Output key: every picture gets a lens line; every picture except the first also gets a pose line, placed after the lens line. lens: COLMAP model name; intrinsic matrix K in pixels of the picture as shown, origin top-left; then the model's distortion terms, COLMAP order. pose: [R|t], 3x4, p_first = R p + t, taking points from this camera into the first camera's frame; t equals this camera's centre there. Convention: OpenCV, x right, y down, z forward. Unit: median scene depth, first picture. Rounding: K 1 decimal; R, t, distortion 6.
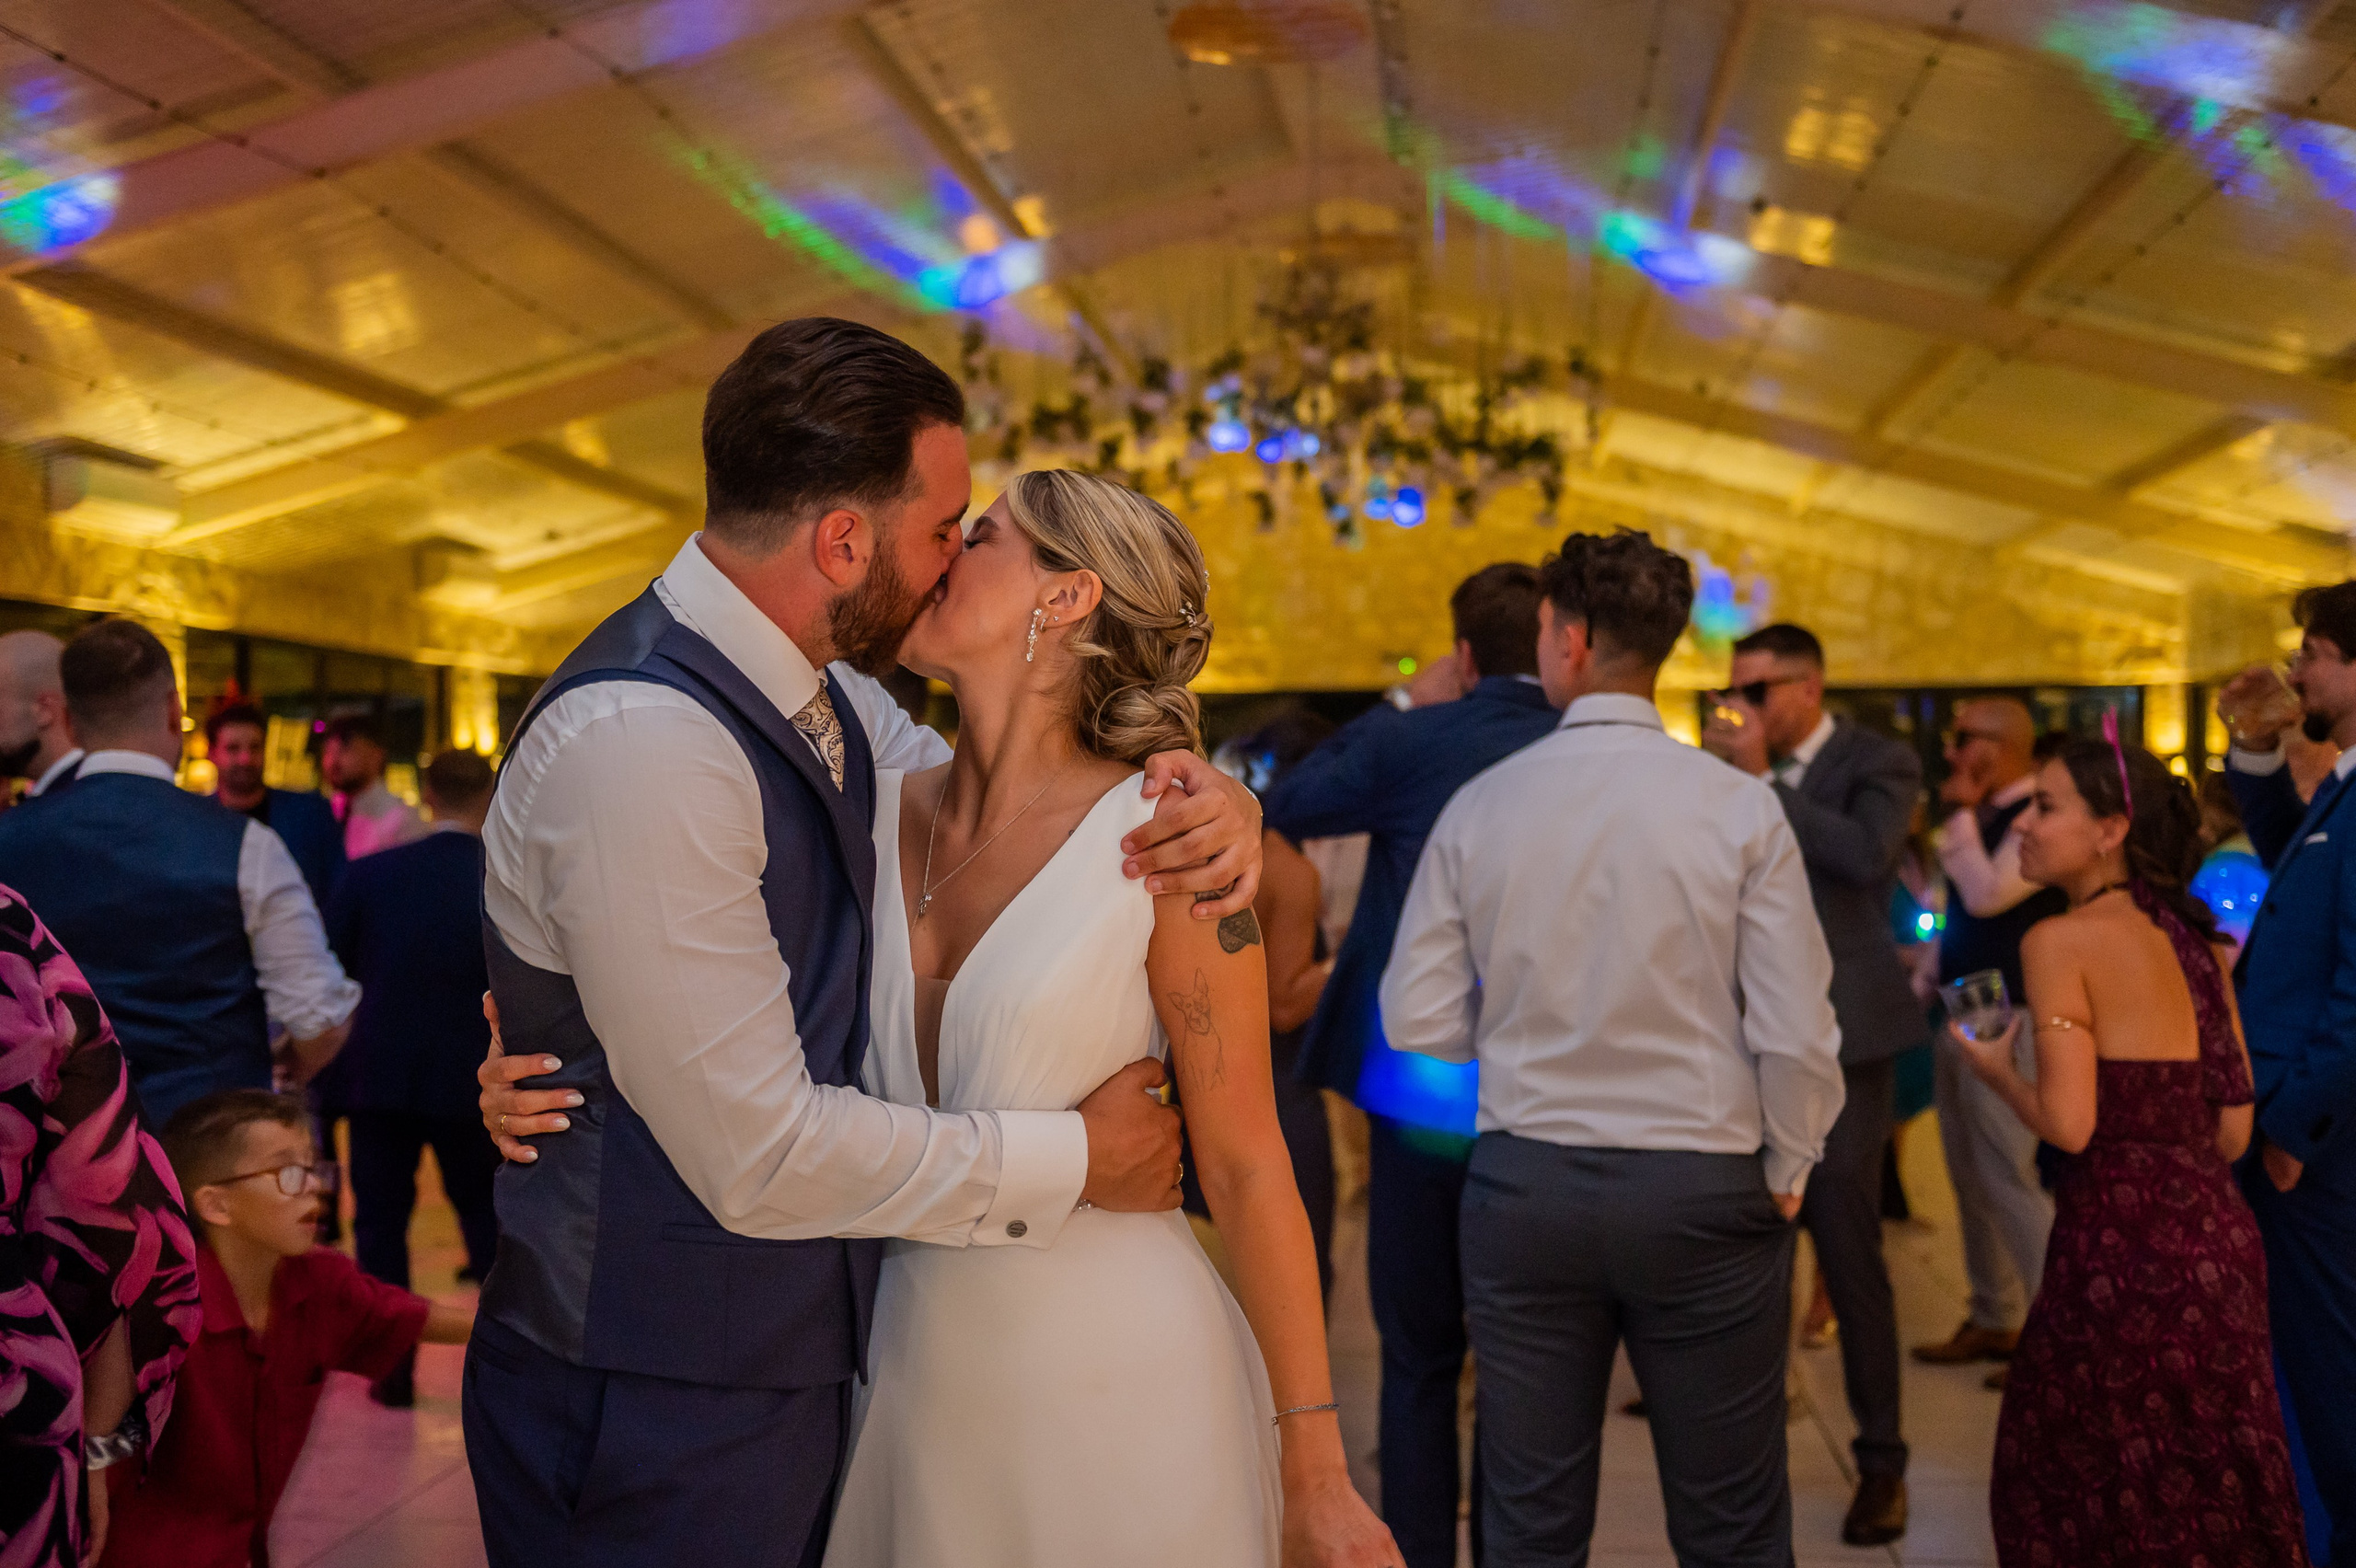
lens RADIAL K [[2779.3, 0, 1262.1], [0, 2779.3, 818.2], [0, 0, 1]] dist [0.000877, 0.043548]
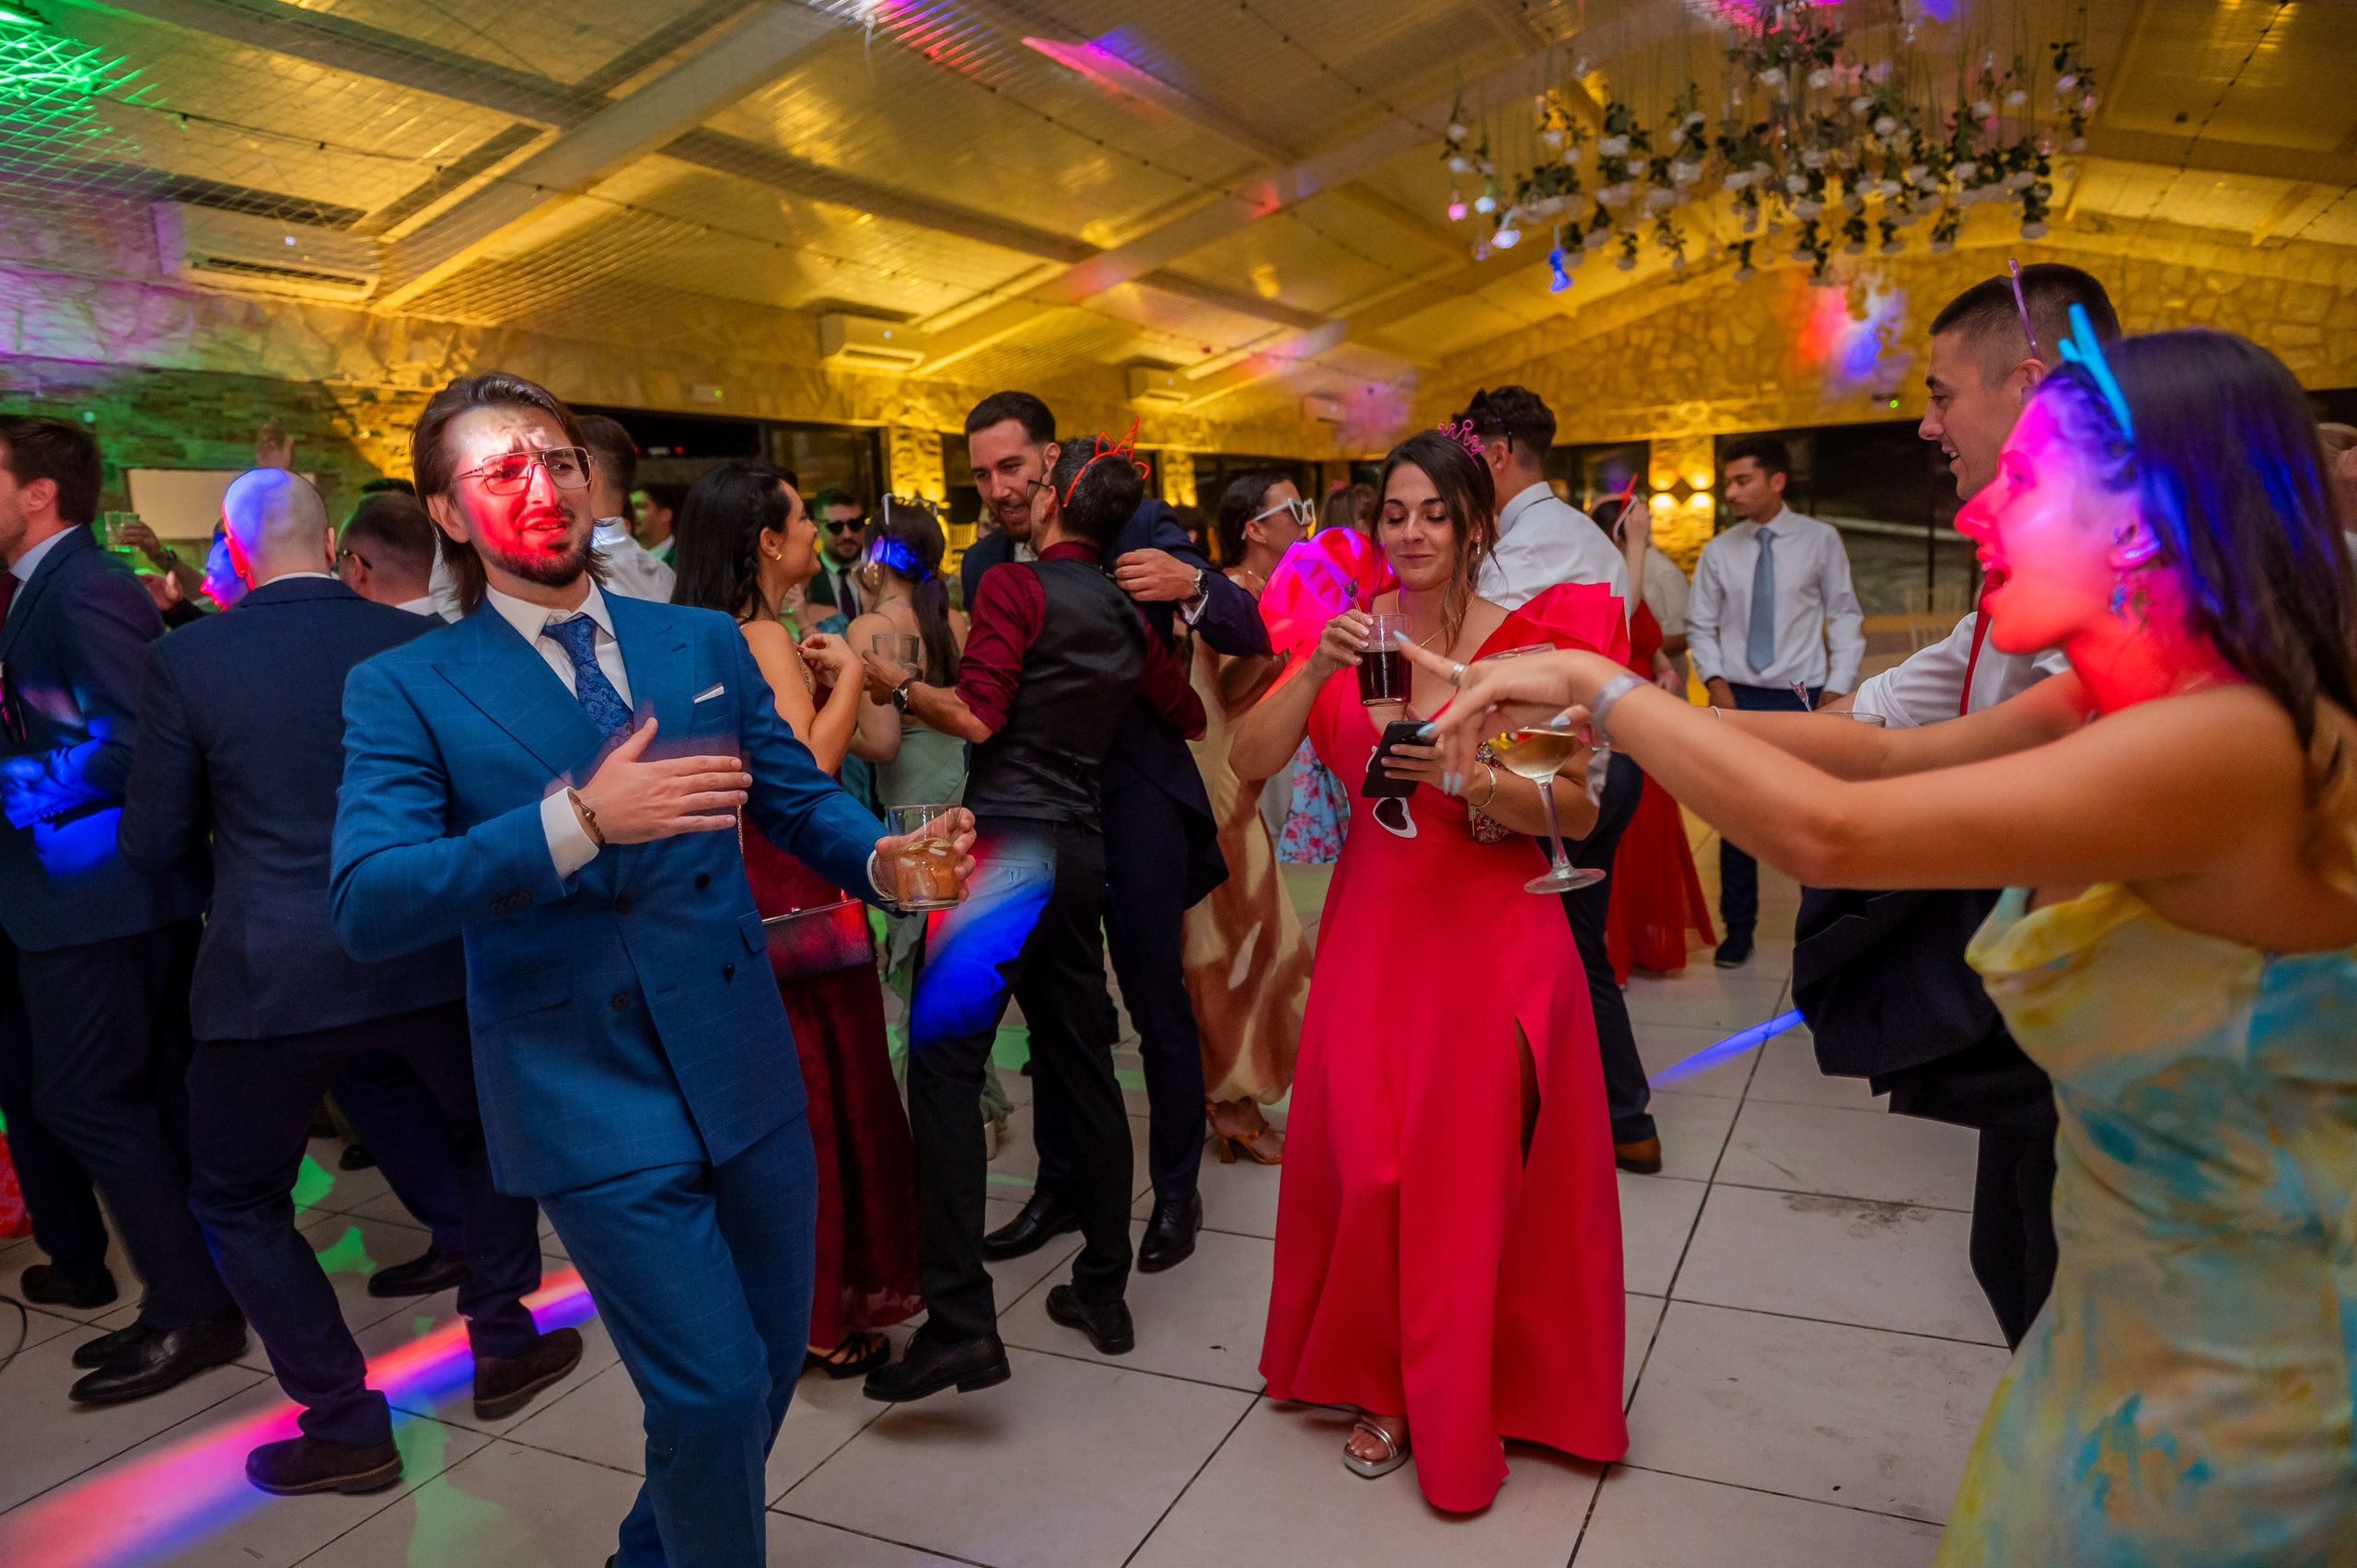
lens RADIAL K [[1563.8, 0, 1178.5], [0, 1563.8, 784.0], [0, 0, 1]] dist [-0.052135, -0.000724]
pose [[0.925243, 0.007502, -0.379301, 0.020348], [0.049855, 0.988729, 0.141170, 0.000705], [0.376085, -0.149527, 0.914441, 0.246353]]
